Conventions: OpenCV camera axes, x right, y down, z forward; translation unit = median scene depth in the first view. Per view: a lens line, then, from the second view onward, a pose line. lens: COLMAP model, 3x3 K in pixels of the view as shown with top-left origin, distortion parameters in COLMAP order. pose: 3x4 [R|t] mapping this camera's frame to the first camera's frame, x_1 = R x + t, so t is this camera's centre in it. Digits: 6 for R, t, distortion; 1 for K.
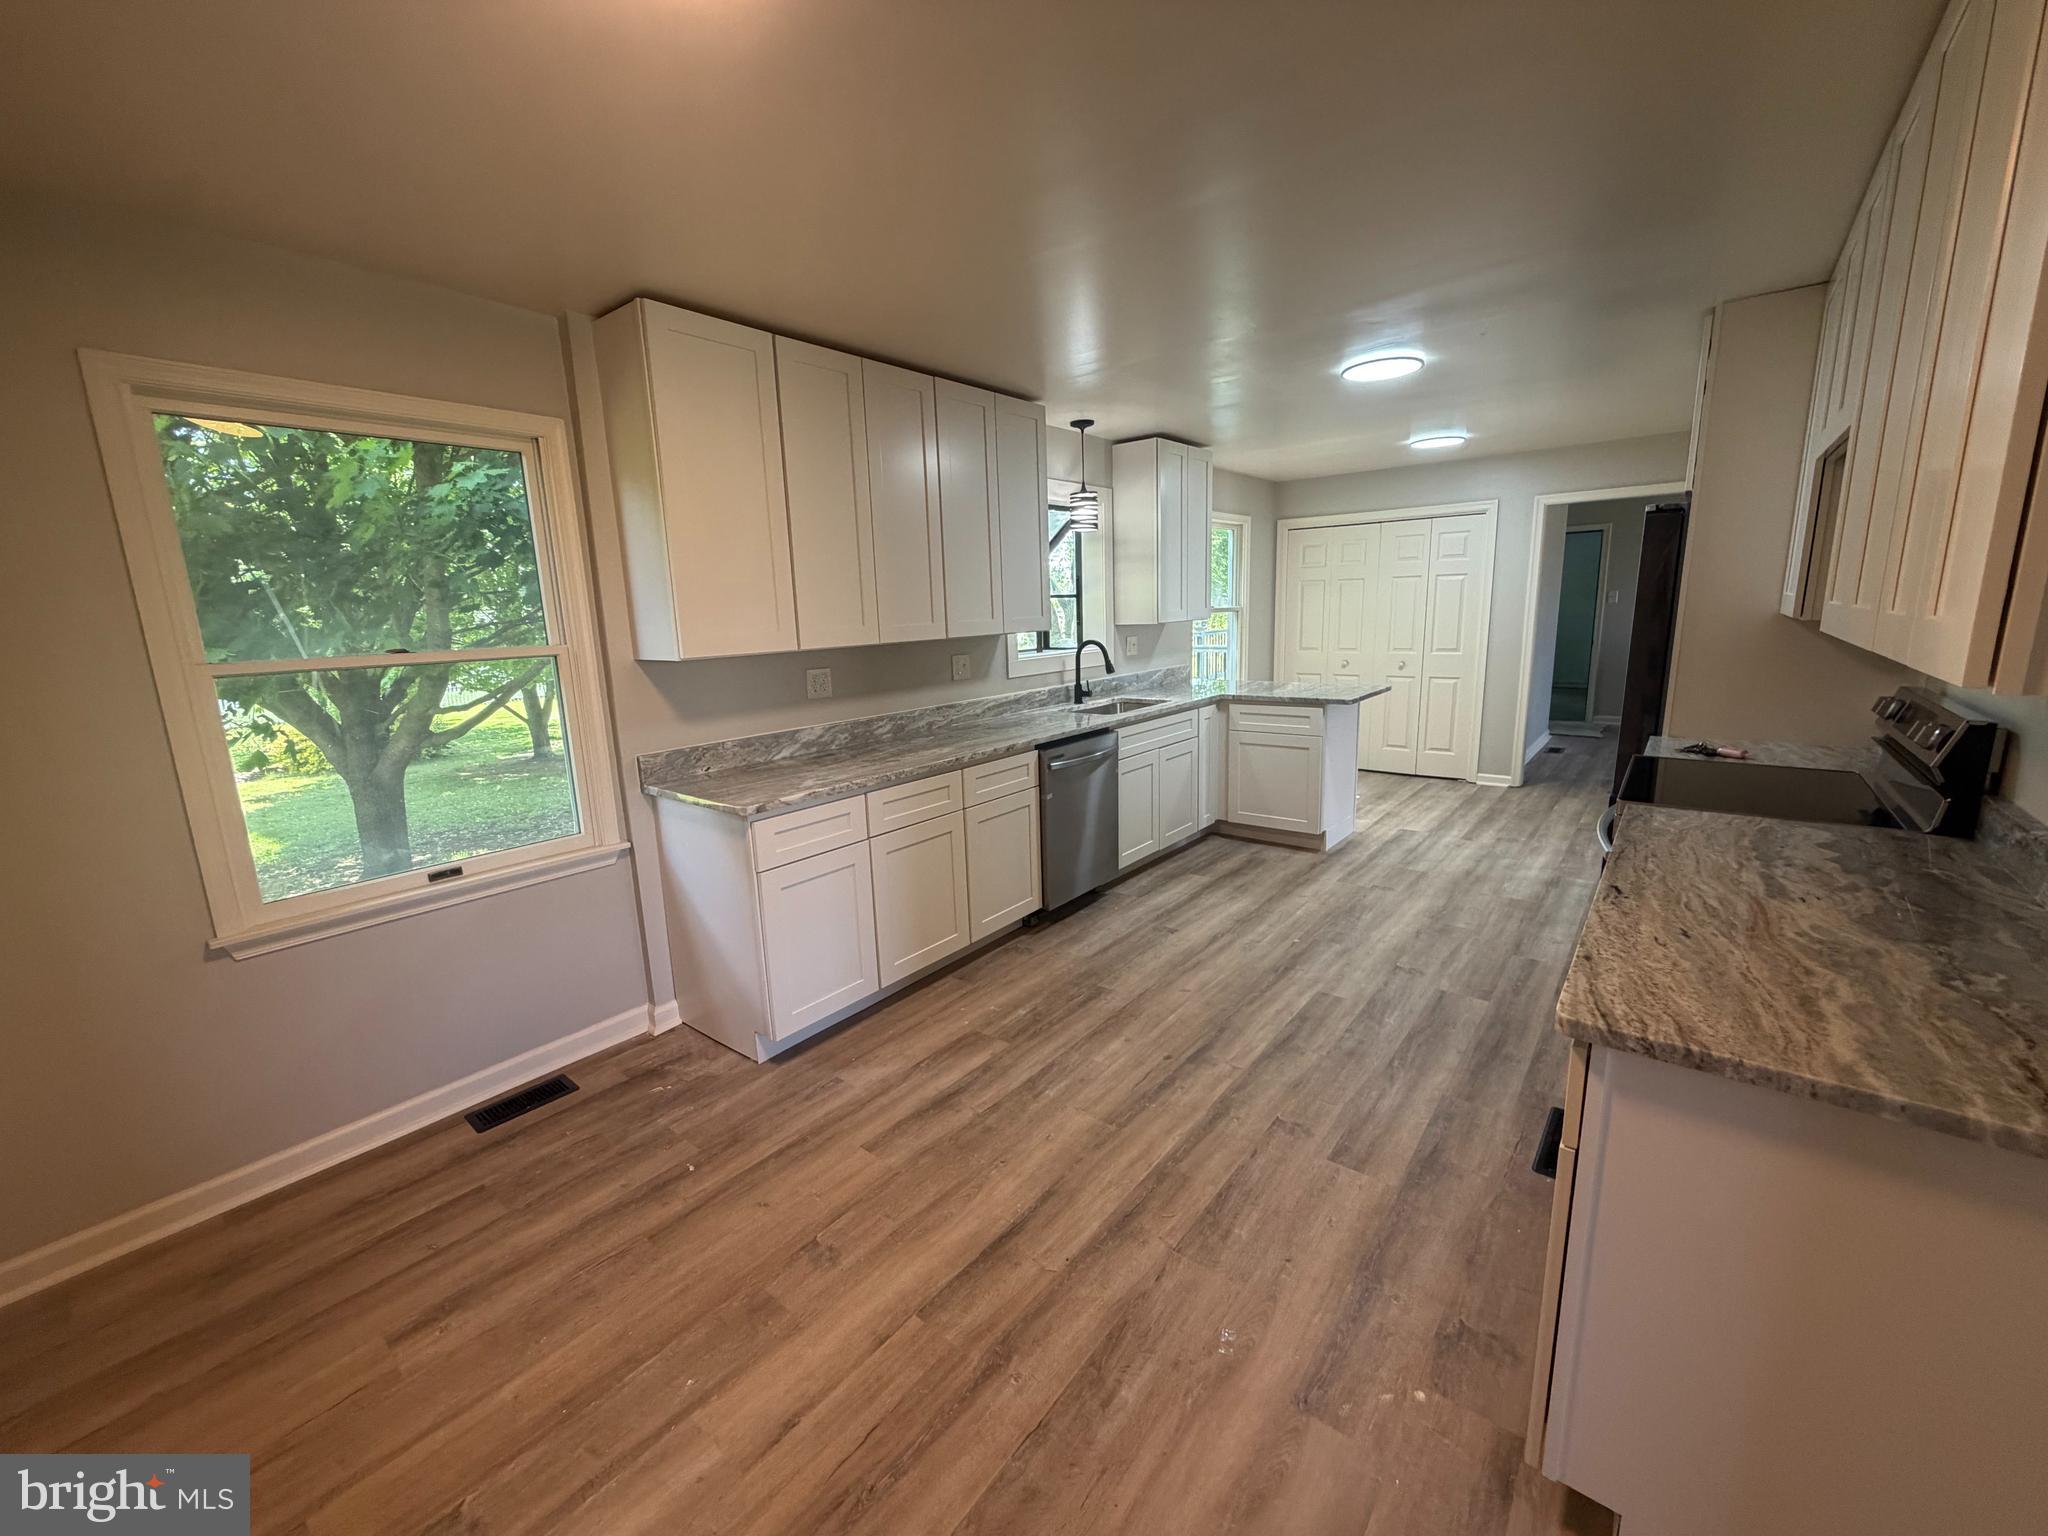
lens RADIAL K [[818.2, 0, 1024.0], [0, 818.2, 768.0], [0, 0, 1]] dist [-0.001979, -0.000309]
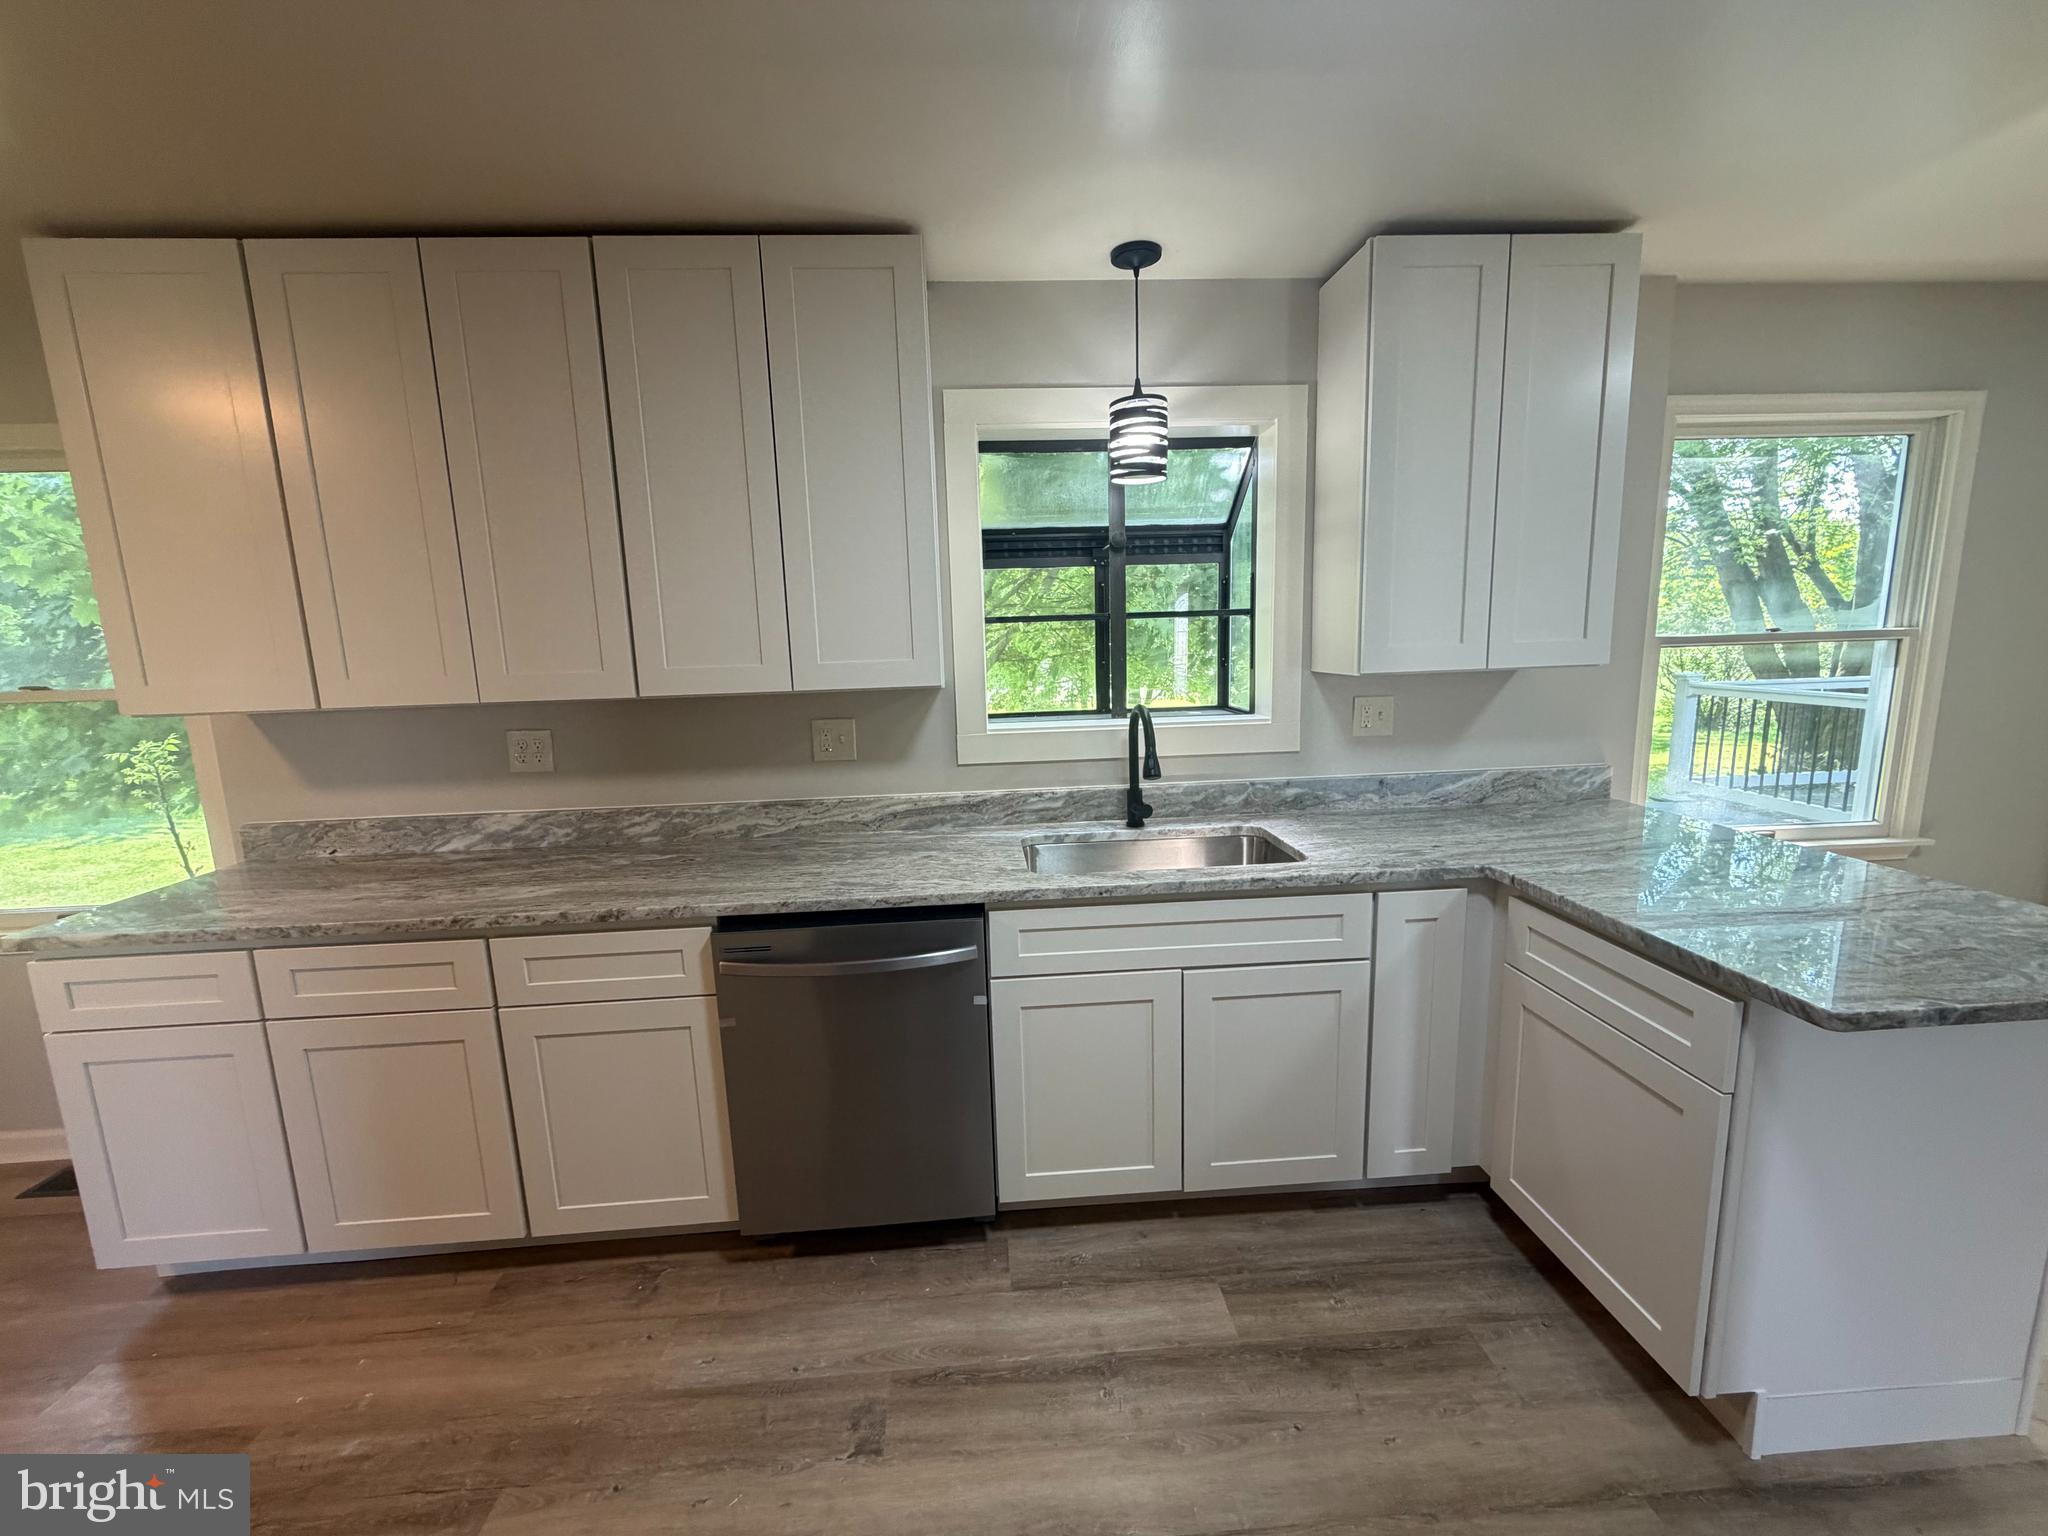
lens RADIAL K [[818.2, 0, 1024.0], [0, 818.2, 768.0], [0, 0, 1]] dist [-0.001979, -0.000309]
pose [[0.674897, 0.131142, -0.726165, 0.458373], [-0.136702, 0.989267, 0.051606, -0.156847], [0.725139, 0.064440, 0.685580, 0.717557]]
